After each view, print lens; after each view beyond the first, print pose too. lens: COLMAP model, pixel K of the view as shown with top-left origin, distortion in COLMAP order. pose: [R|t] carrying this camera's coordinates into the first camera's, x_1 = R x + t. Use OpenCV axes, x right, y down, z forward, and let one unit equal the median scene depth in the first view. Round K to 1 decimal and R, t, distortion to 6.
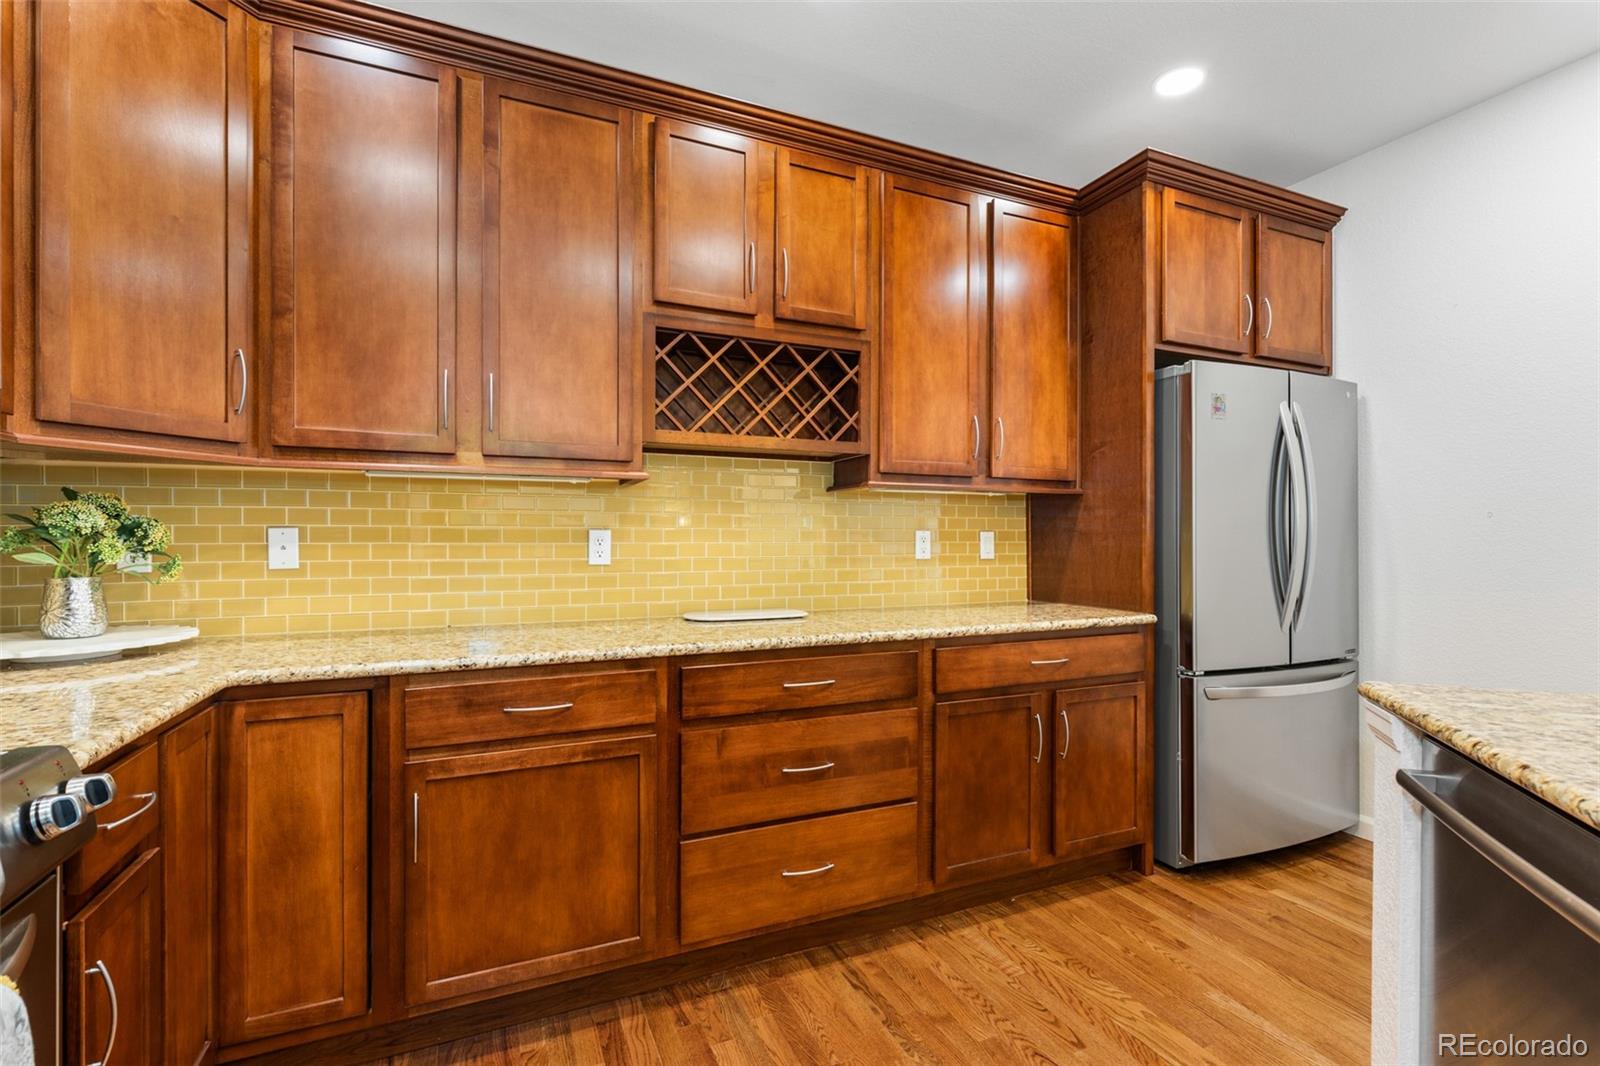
lens RADIAL K [[718.5, 0, 812.8], [0, 718.5, 539.3], [0, 0, 1]] dist [0.004078, 0.000165]
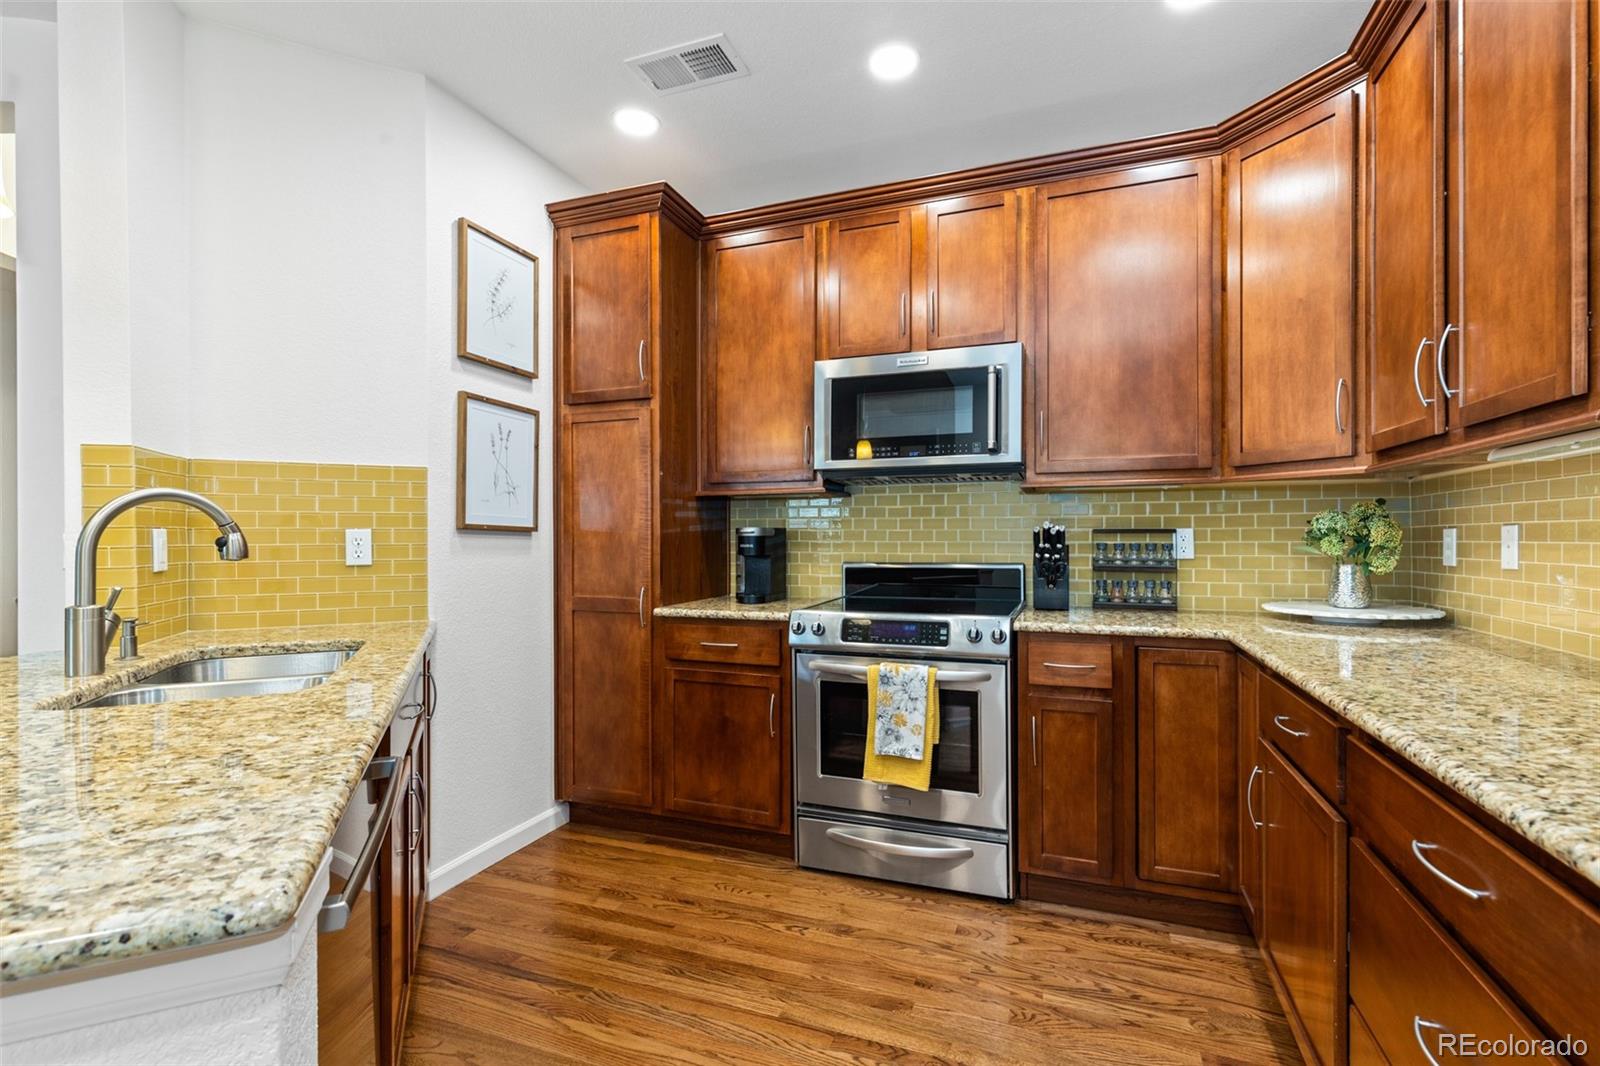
lens RADIAL K [[725.7, 0, 792.1], [0, 725.7, 534.1], [0, 0, 1]] dist [0.004091, -0.000727]
pose [[-0.710446, -0.003346, -0.703744, 0.512516], [-0.000706, 0.999992, -0.004041, -0.000138], [0.703751, -0.002374, -0.710442, 0.886101]]
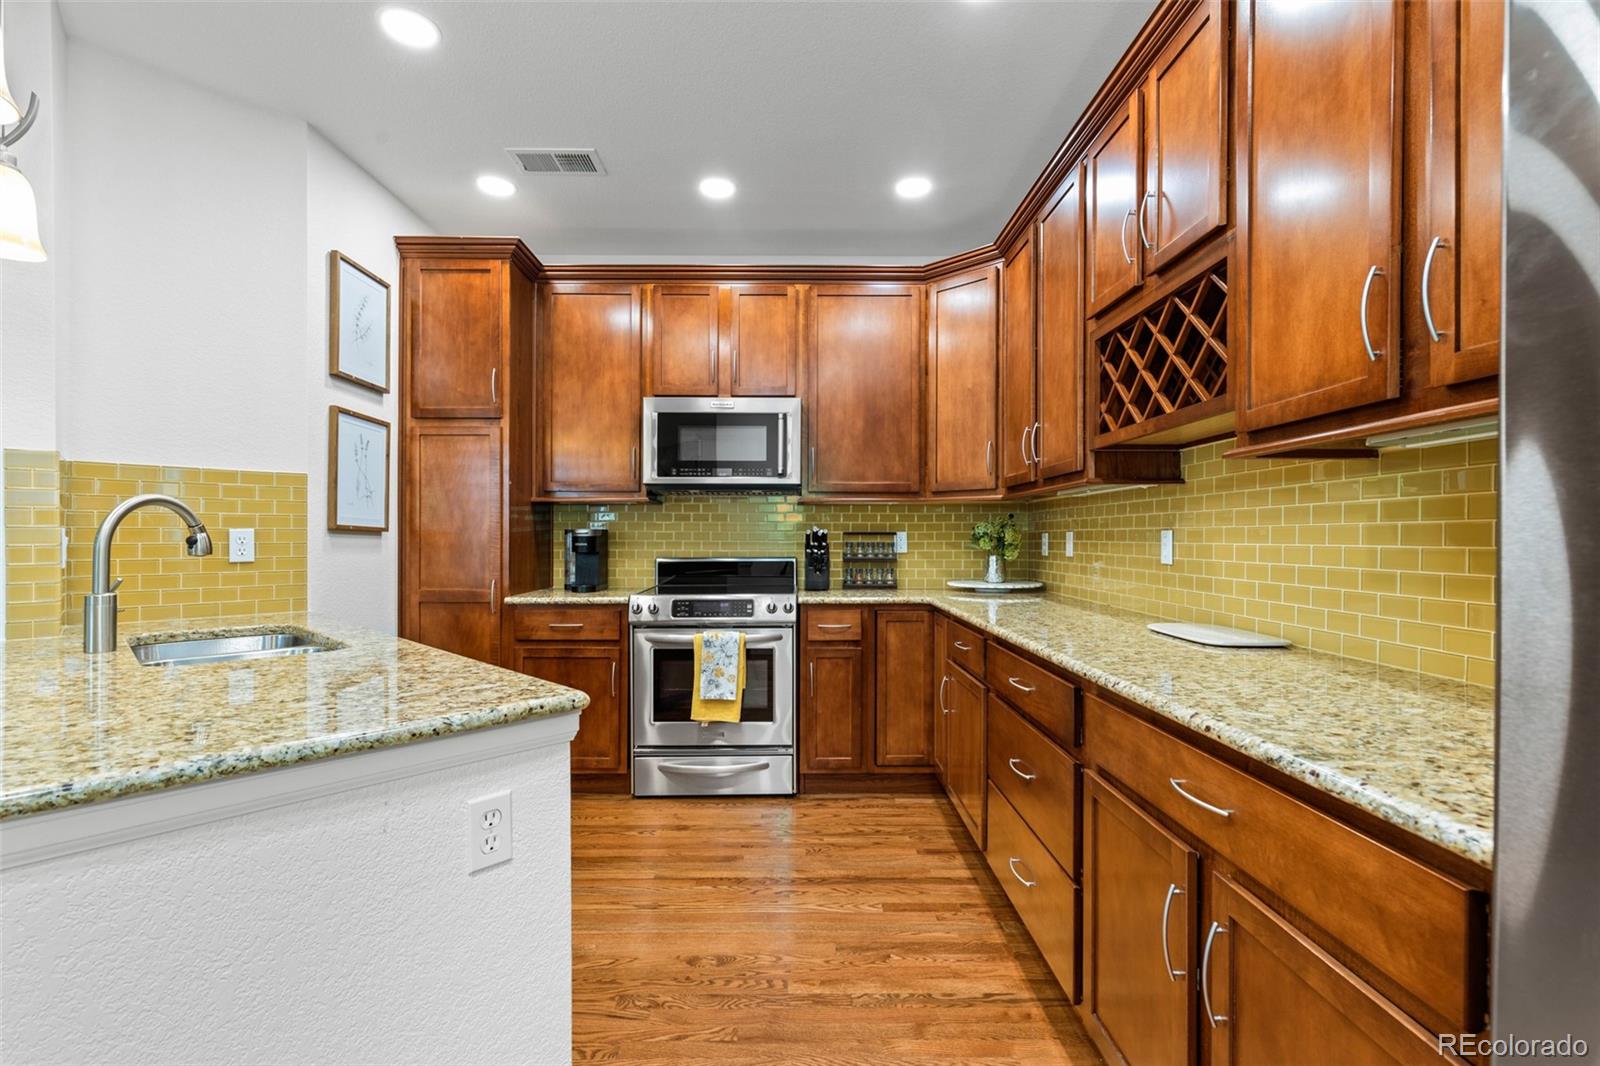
lens RADIAL K [[725.7, 0, 792.1], [0, 725.7, 534.1], [0, 0, 1]] dist [0.004091, -0.000727]
pose [[-0.410488, -0.005611, -0.911849, 0.890554], [-0.003297, 0.999984, -0.004669, -0.000671], [0.911860, 0.001090, -0.410499, 0.961775]]
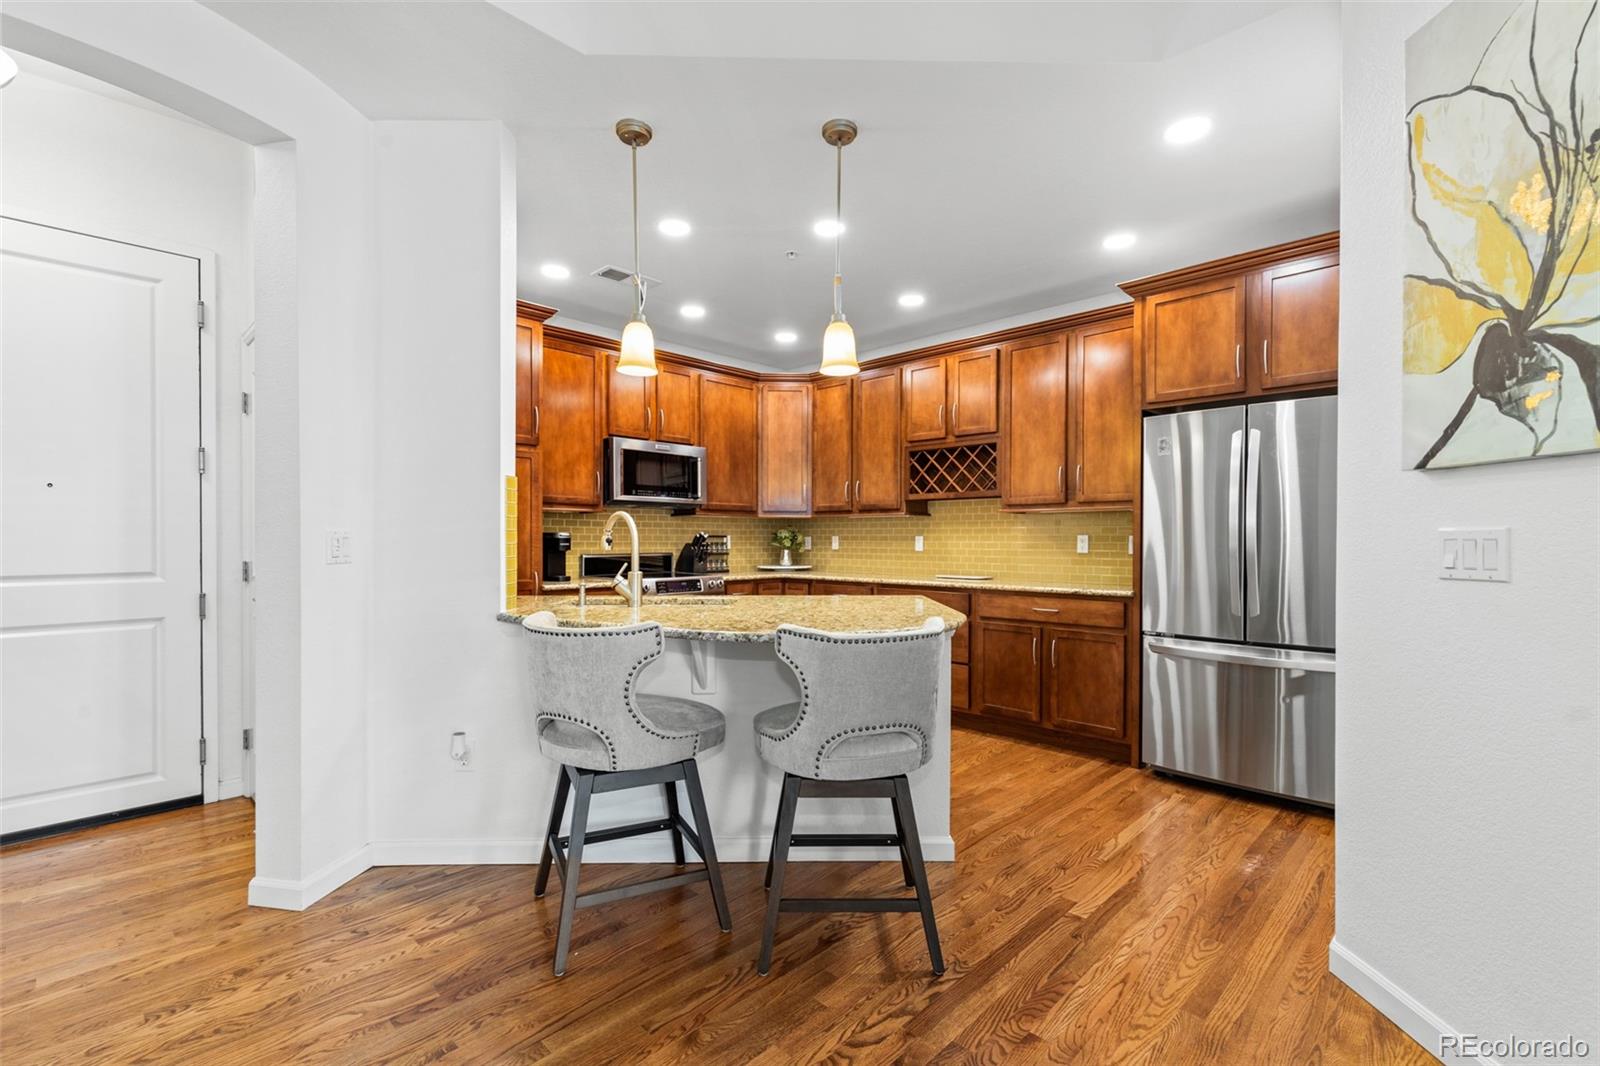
lens RADIAL K [[718.5, 0, 812.8], [0, 718.5, 539.3], [0, 0, 1]] dist [0.004078, 0.000165]
pose [[0.371097, 0.000018, -0.928594, 1.764576], [-0.003492, 0.999993, -0.001376, 0.002133], [0.928588, 0.003753, 0.371094, -0.177656]]
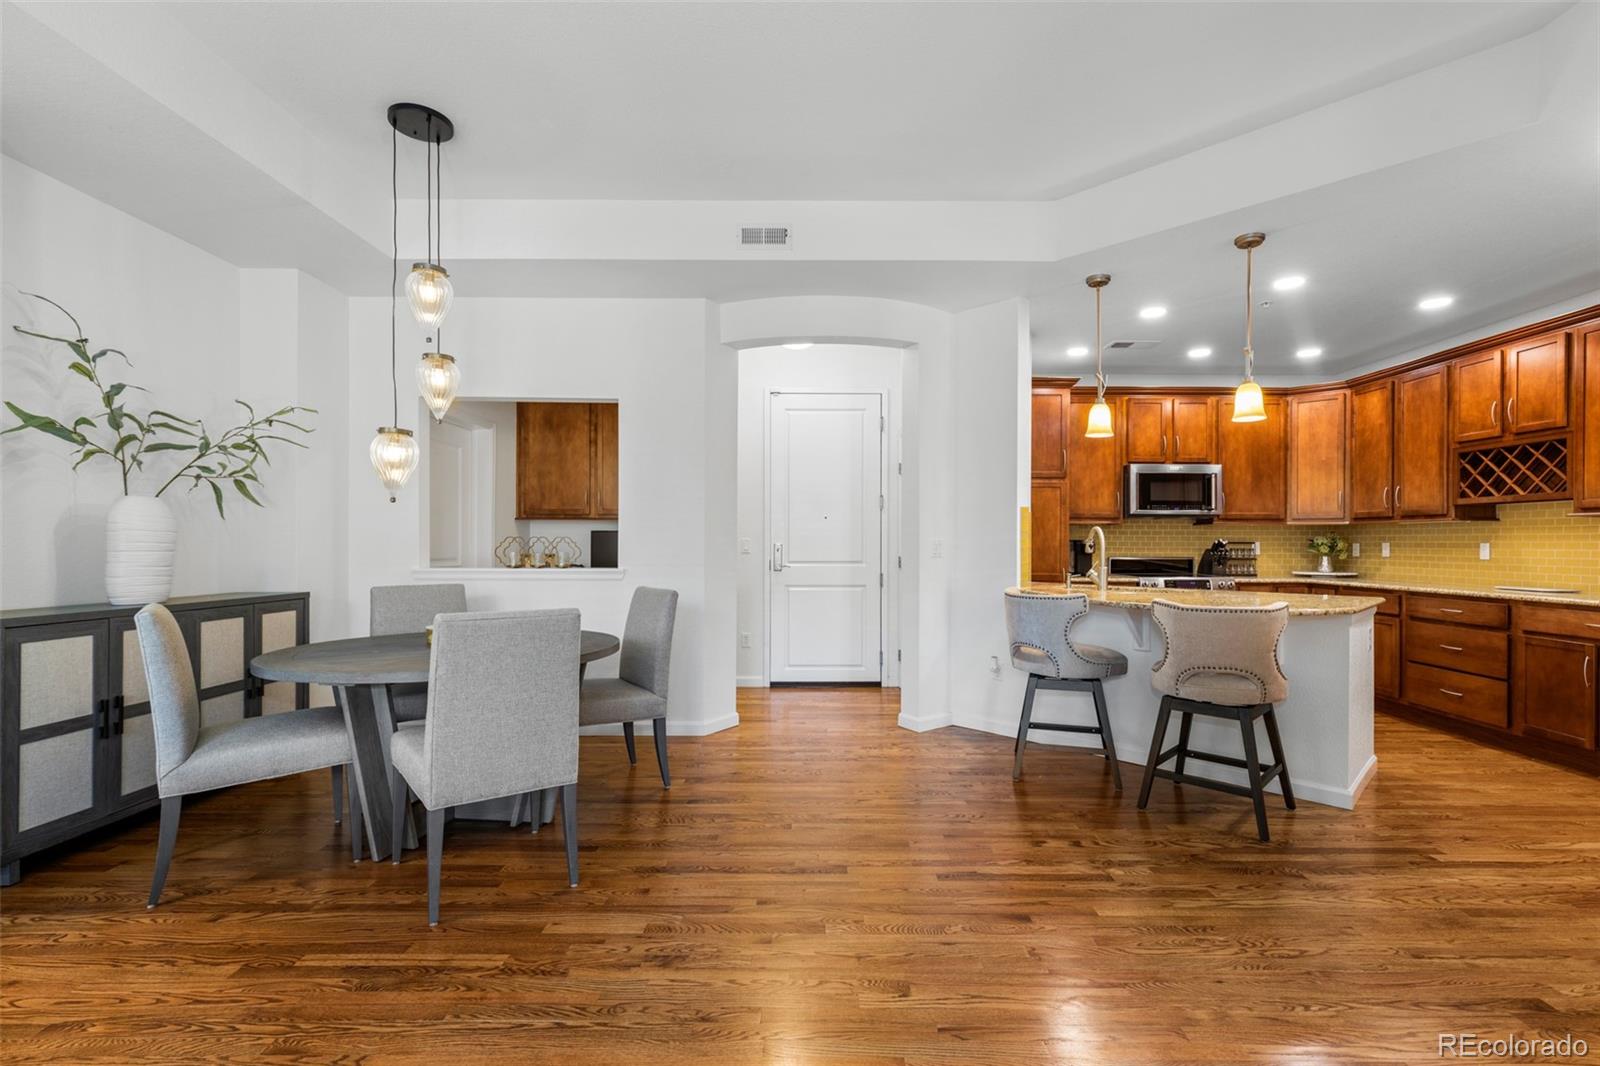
lens RADIAL K [[728.6, 0, 808.6], [0, 728.6, 541.7], [0, 0, 1]] dist [0.004649, 0.000675]
pose [[-0.411021, -0.004264, -0.911616, 2.525835], [-0.007593, 0.999970, -0.001254, 0.000956], [0.911594, 0.006407, -0.411041, 0.080979]]
